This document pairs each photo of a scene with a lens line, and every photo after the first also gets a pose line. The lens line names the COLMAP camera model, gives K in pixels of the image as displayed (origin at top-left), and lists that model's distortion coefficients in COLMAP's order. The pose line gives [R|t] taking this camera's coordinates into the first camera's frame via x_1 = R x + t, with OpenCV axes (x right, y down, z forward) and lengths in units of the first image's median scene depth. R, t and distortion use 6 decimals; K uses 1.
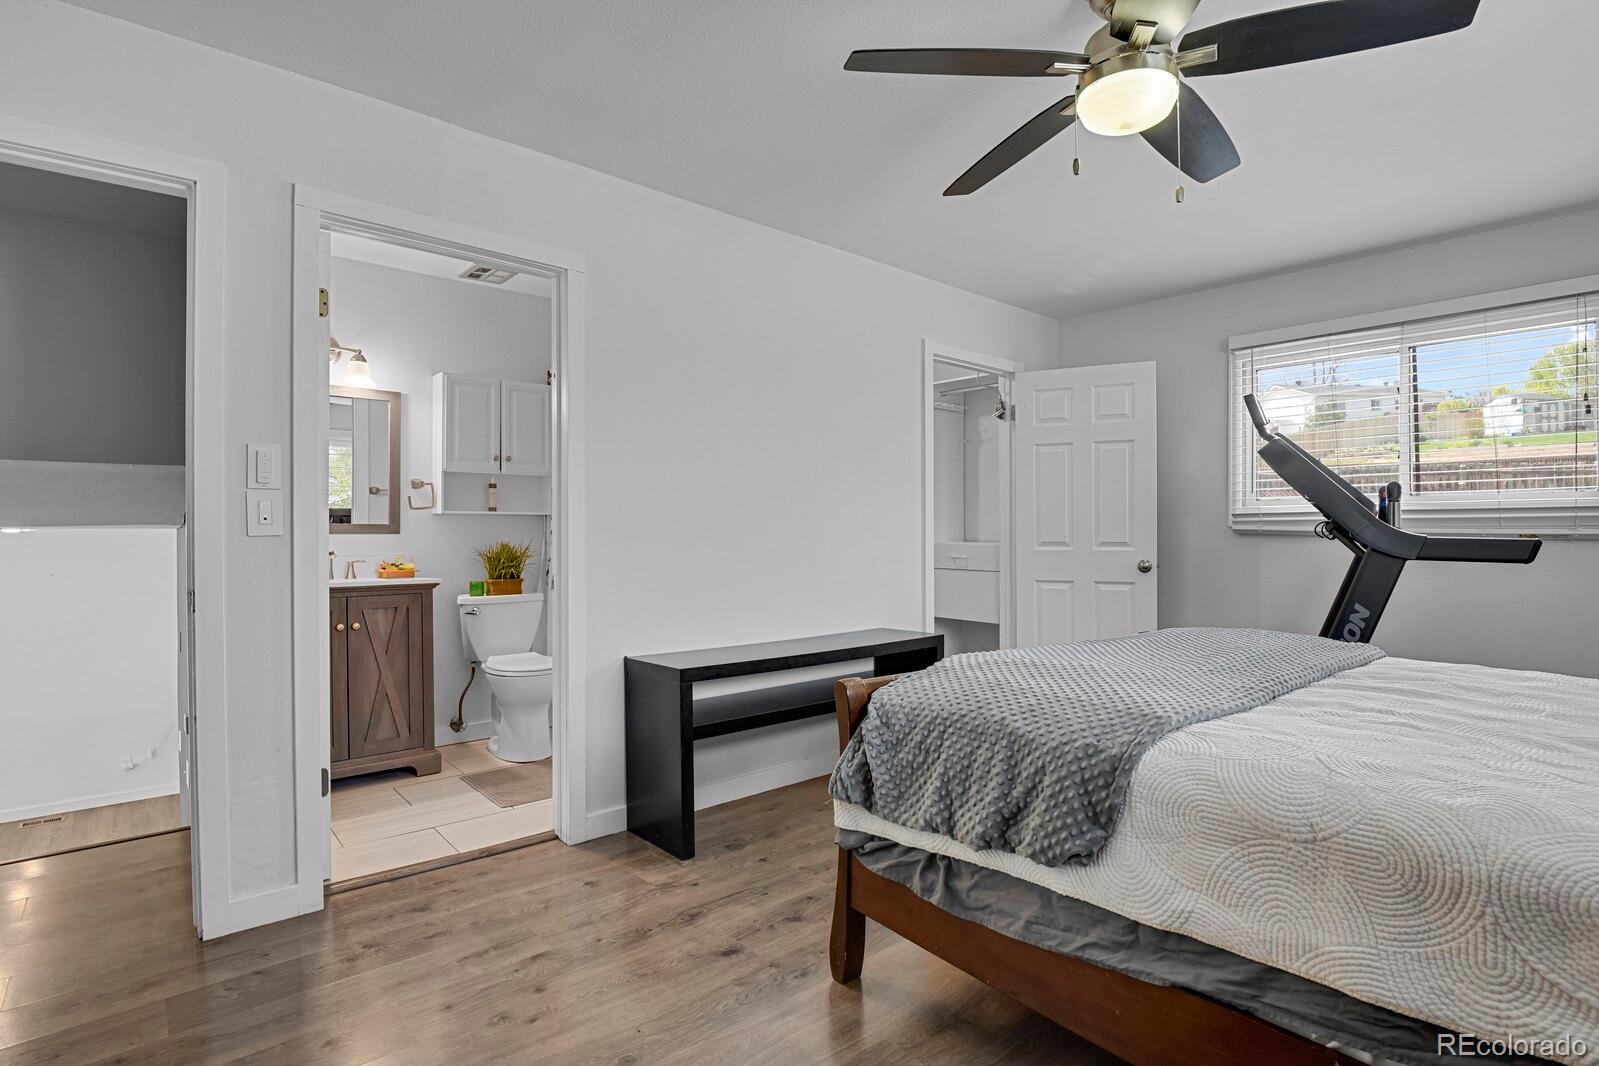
lens RADIAL K [[781.8, 0, 809.7], [0, 781.8, 527.6], [0, 0, 1]] dist [-0.024745, -0.000641]
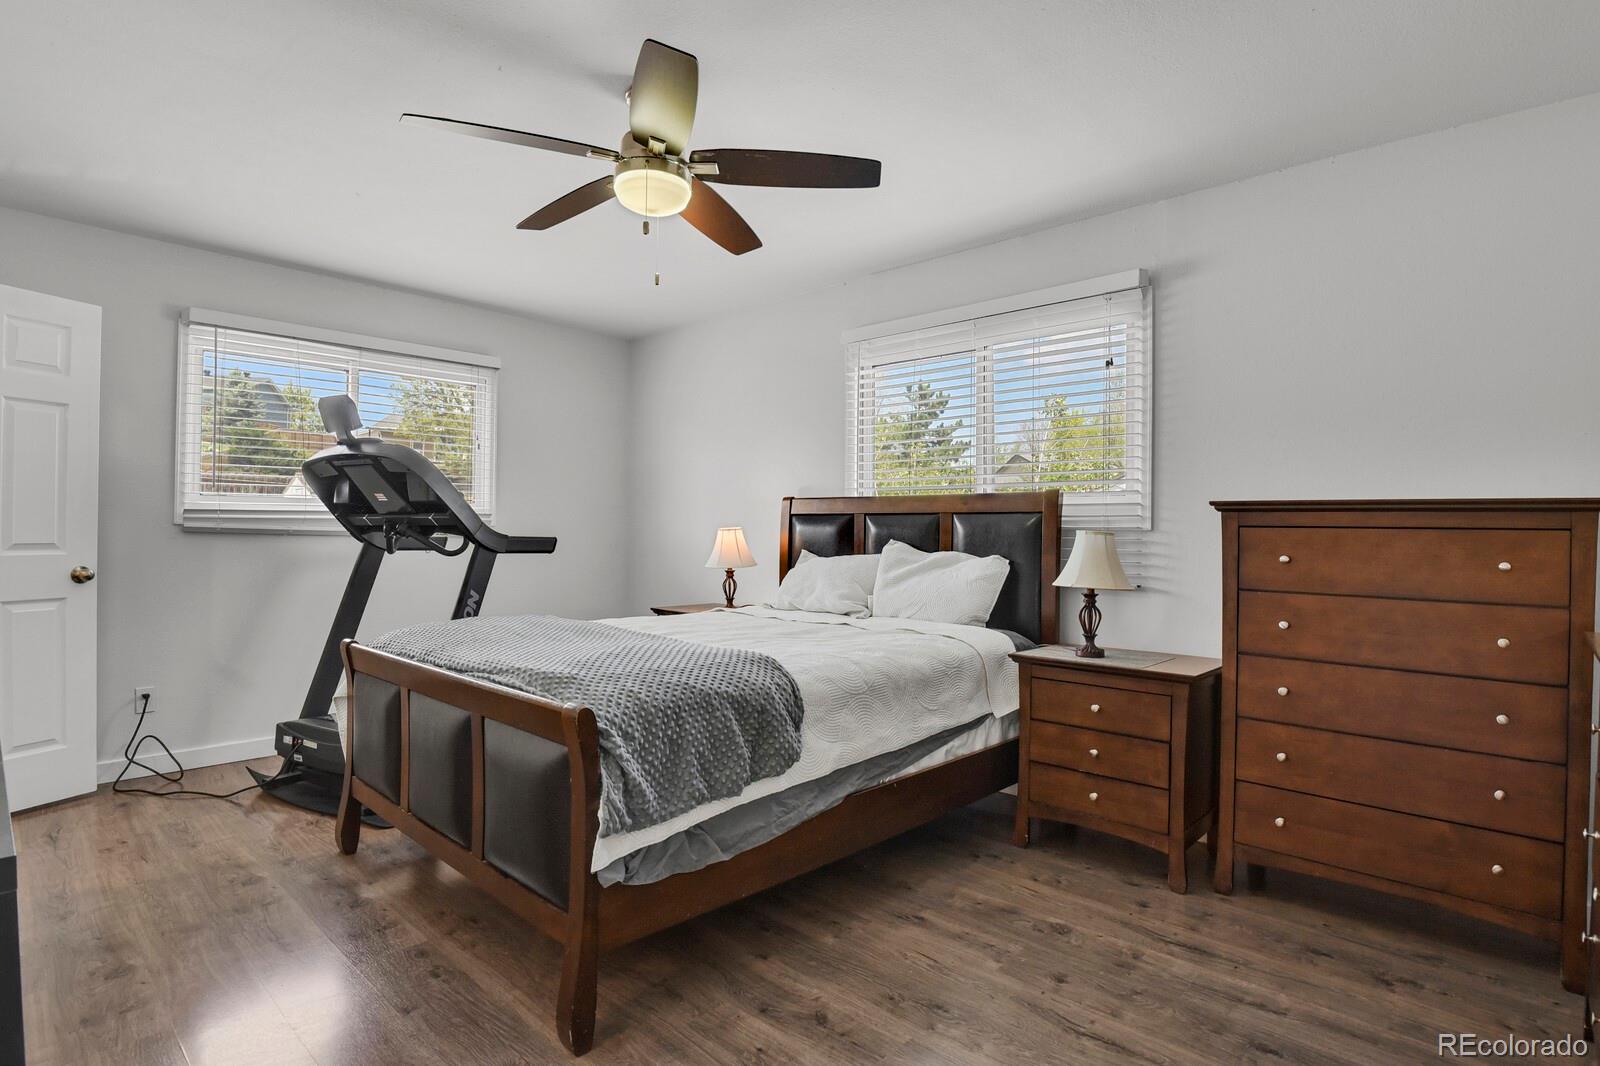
lens RADIAL K [[782.3, 0, 810.2], [0, 782.3, 527.6], [0, 0, 1]] dist [-0.024745, -0.000641]
pose [[-0.085308, 0.002266, 0.996352, -1.093398], [-0.014000, 0.999896, -0.003473, -0.009418], [-0.996256, -0.014245, -0.085267, 1.057711]]
